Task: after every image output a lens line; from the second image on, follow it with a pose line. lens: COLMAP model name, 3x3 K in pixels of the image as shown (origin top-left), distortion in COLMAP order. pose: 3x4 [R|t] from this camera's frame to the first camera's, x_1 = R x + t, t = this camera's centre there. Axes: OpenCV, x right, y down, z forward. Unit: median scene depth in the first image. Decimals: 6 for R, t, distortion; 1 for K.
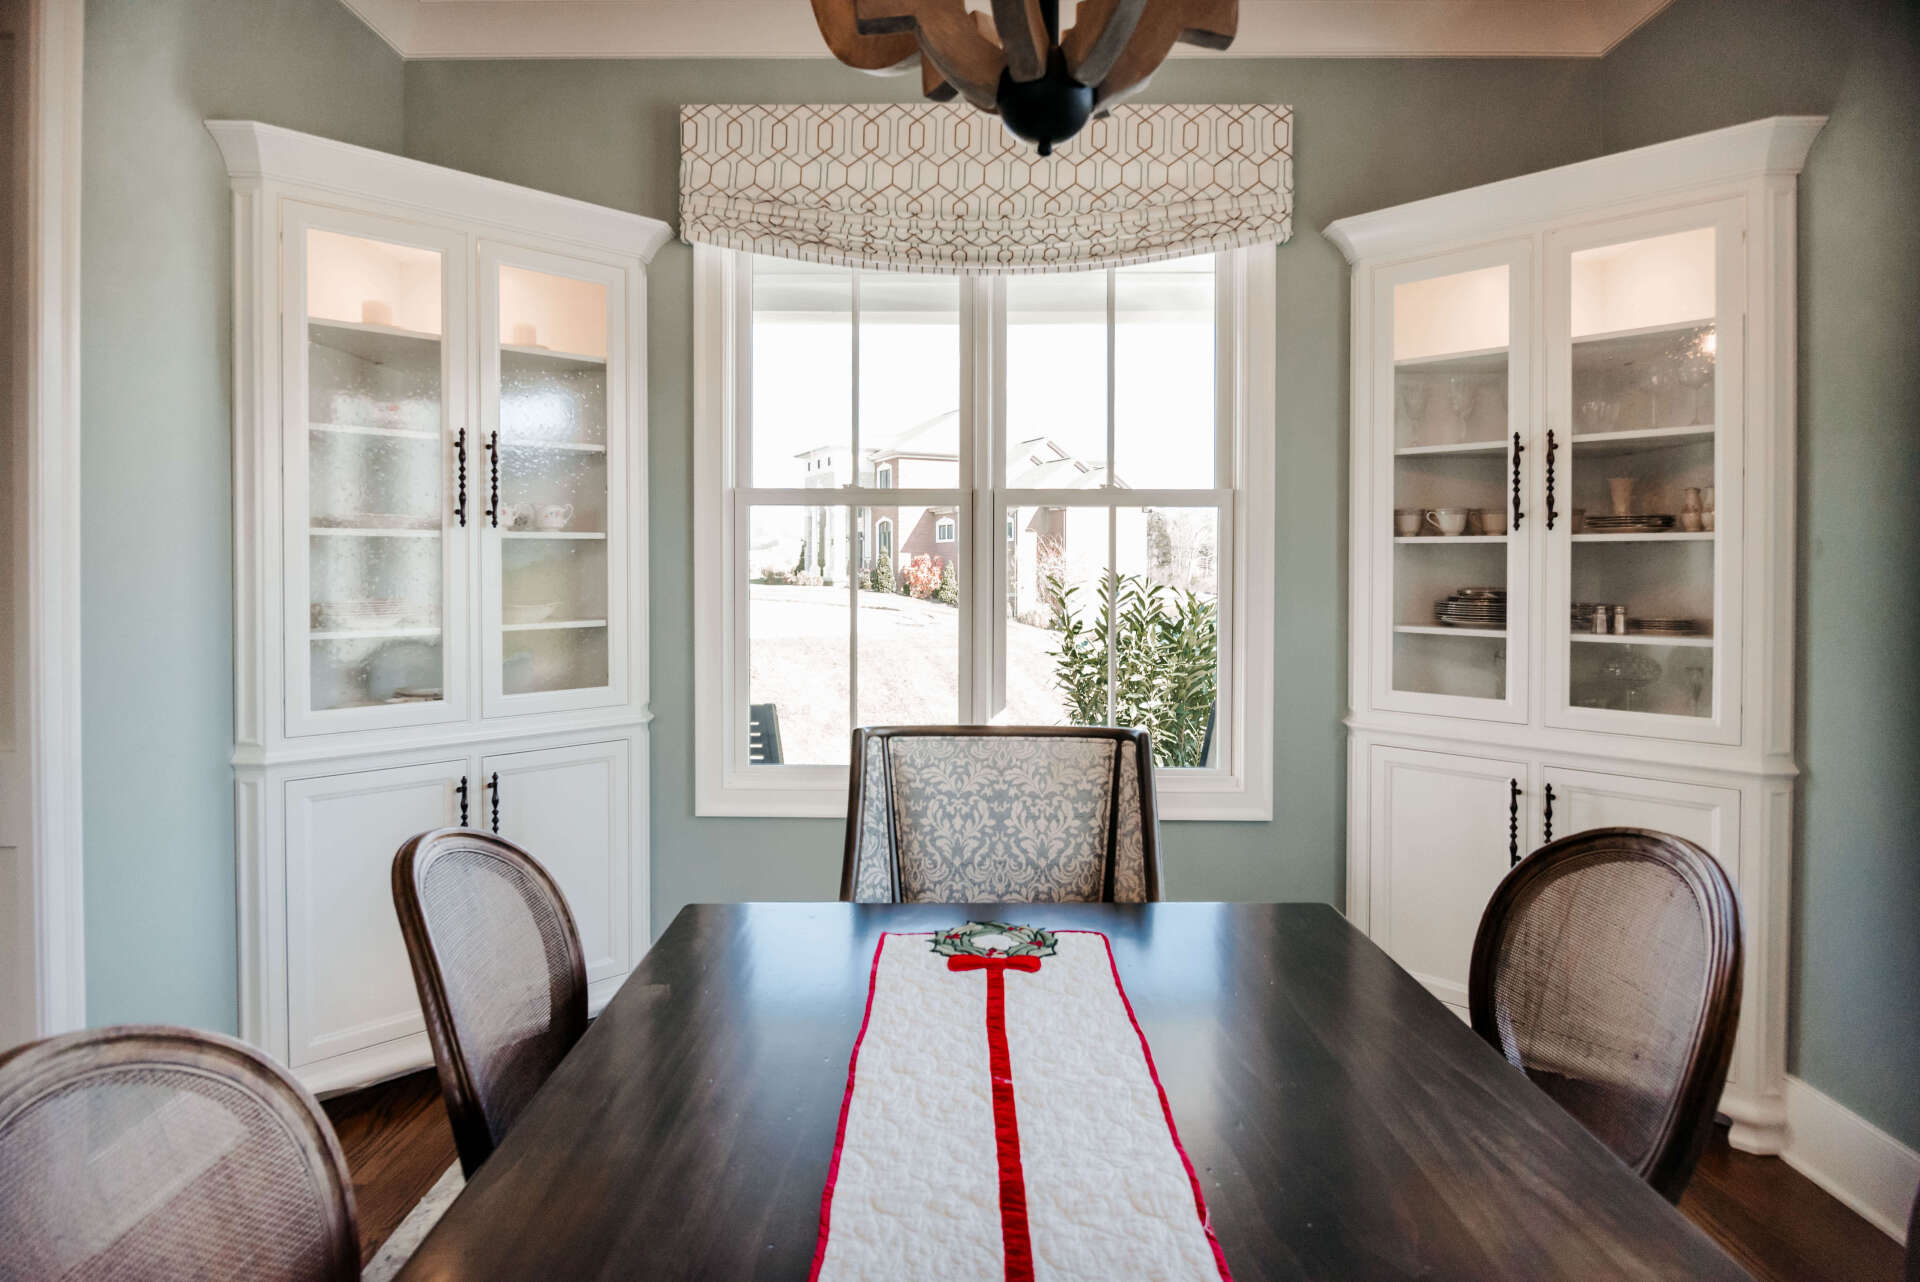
lens RADIAL K [[1072.4, 0, 969.4], [0, 1072.4, 581.7], [0, 0, 1]] dist [-0.002305, -0.011915]
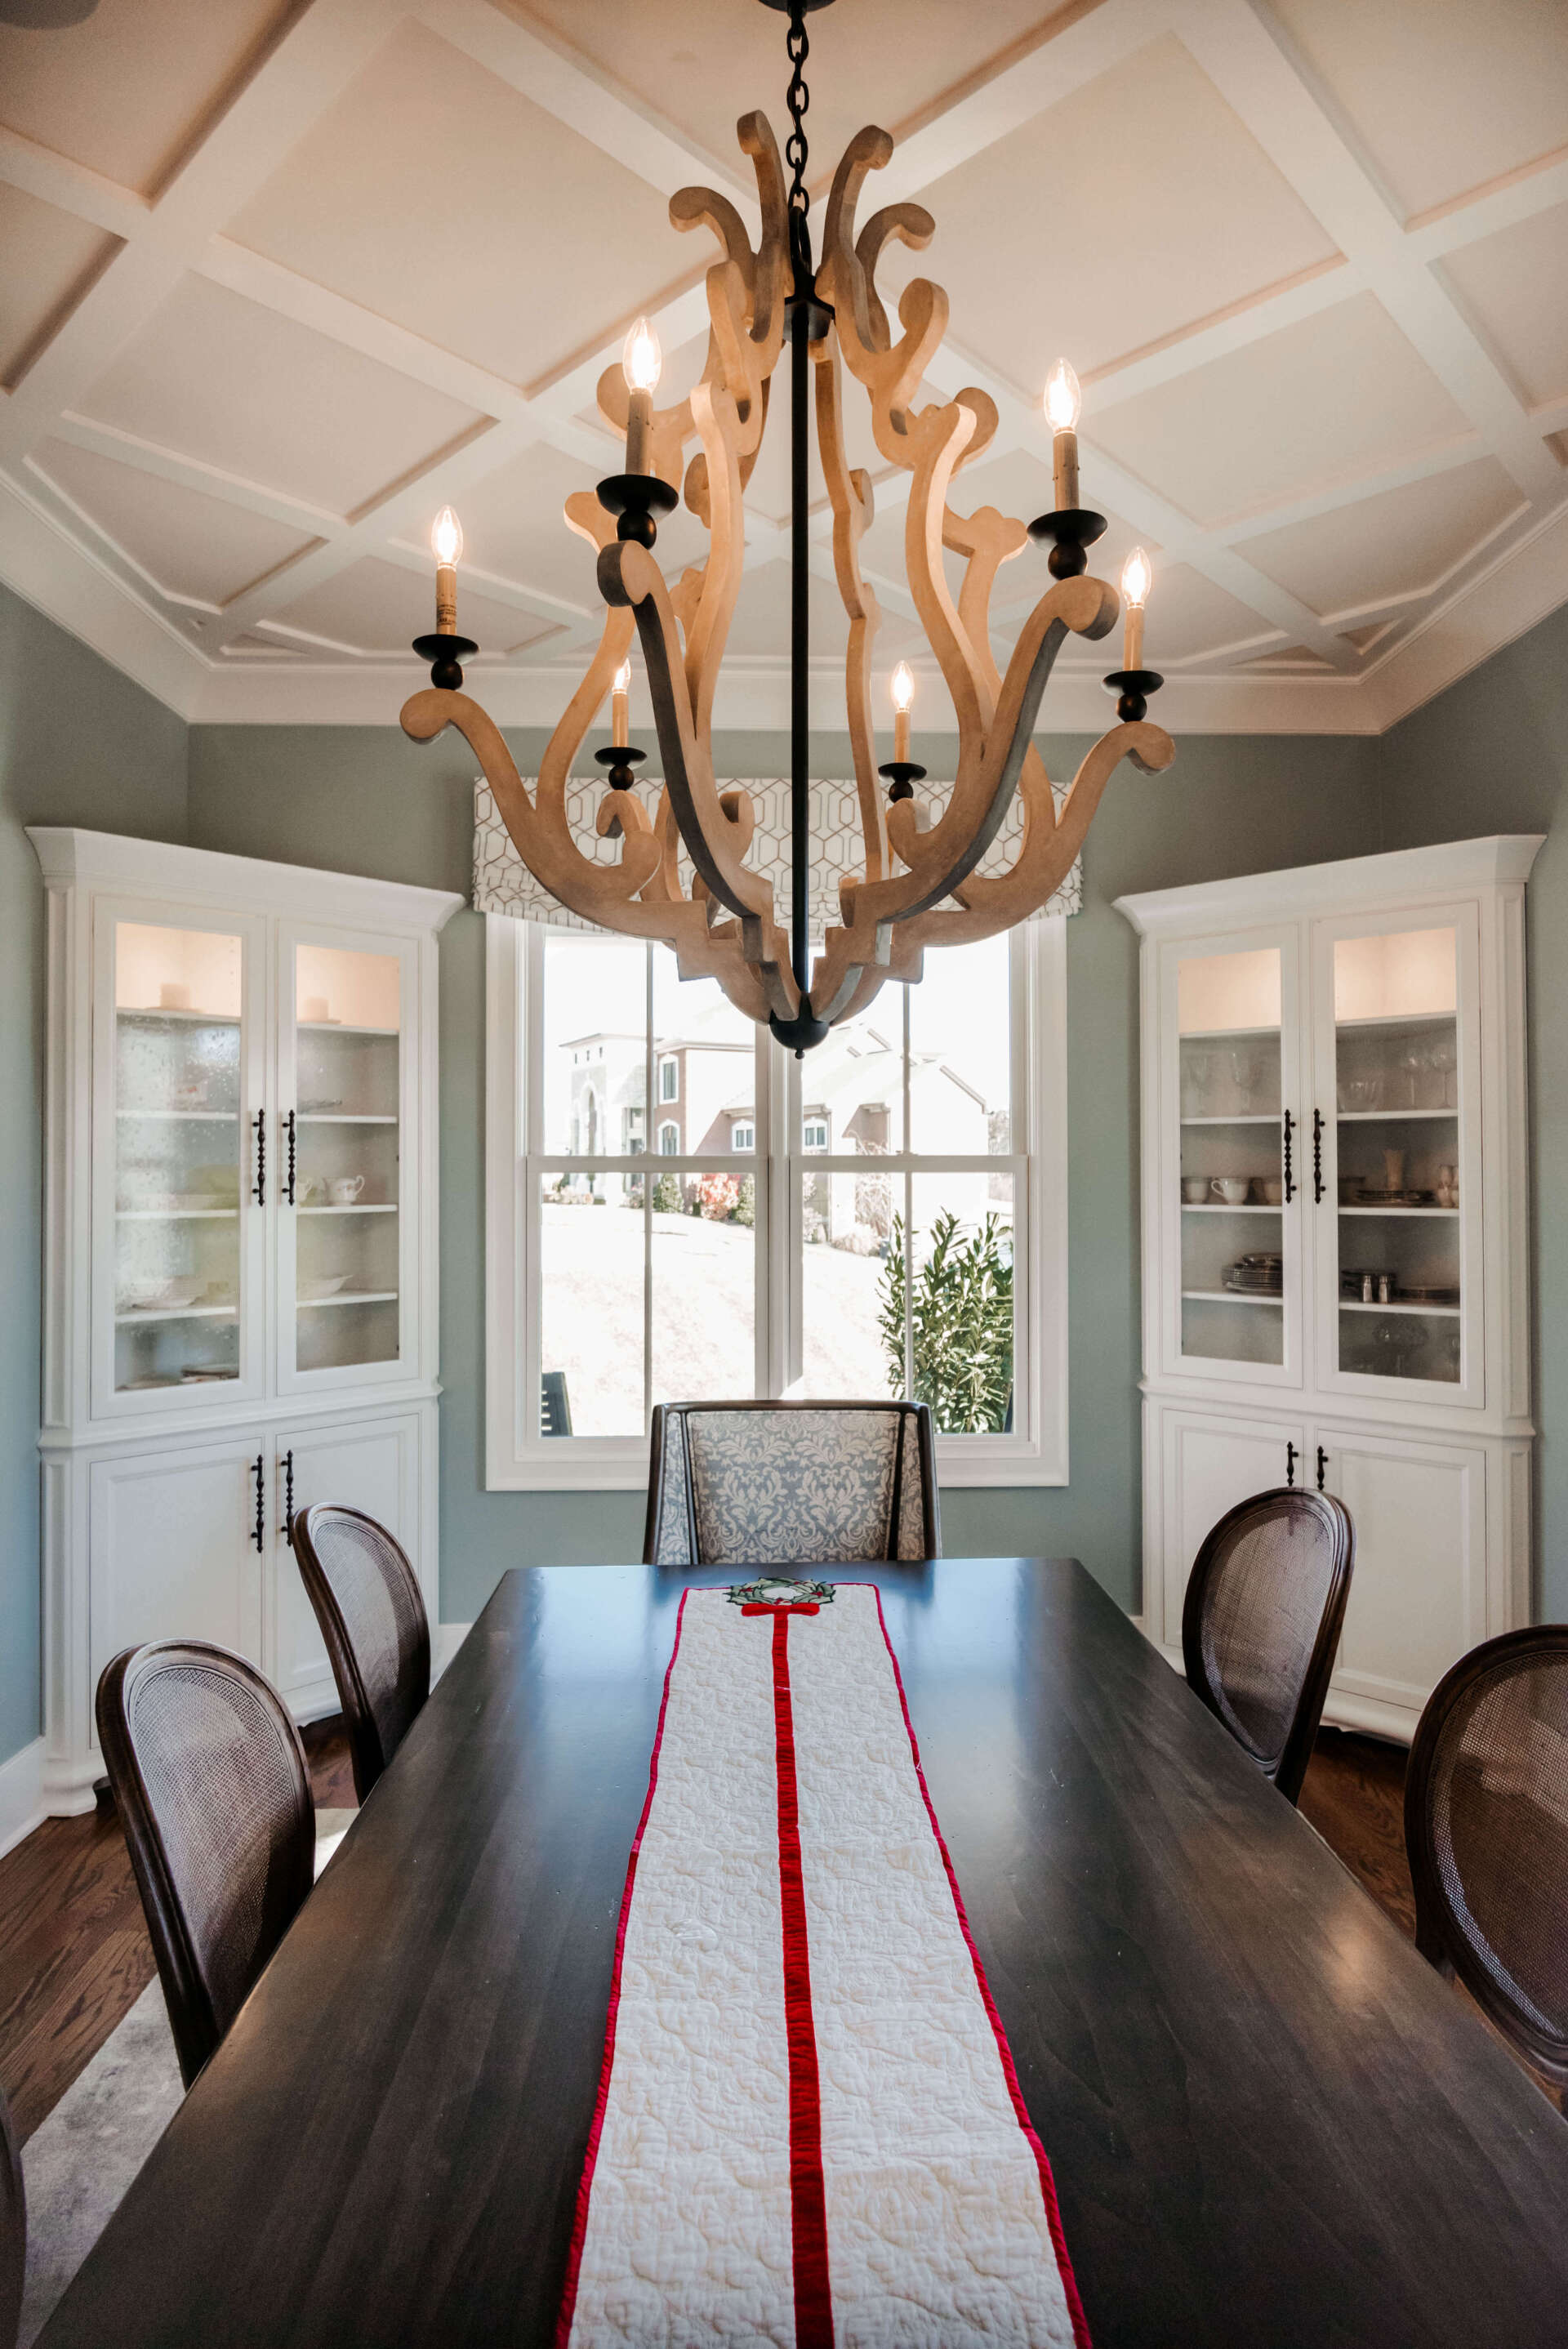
lens RADIAL K [[1311.9, 0, 844.5], [0, 1311.9, 1165.3], [0, 0, 1]] dist [-0.002305, -0.011915]
pose [[0.998537, -0.003250, 0.053974, 0.009788], [0.004577, 0.999690, -0.024485, -0.058915], [-0.053877, 0.024696, 0.998242, -0.272636]]
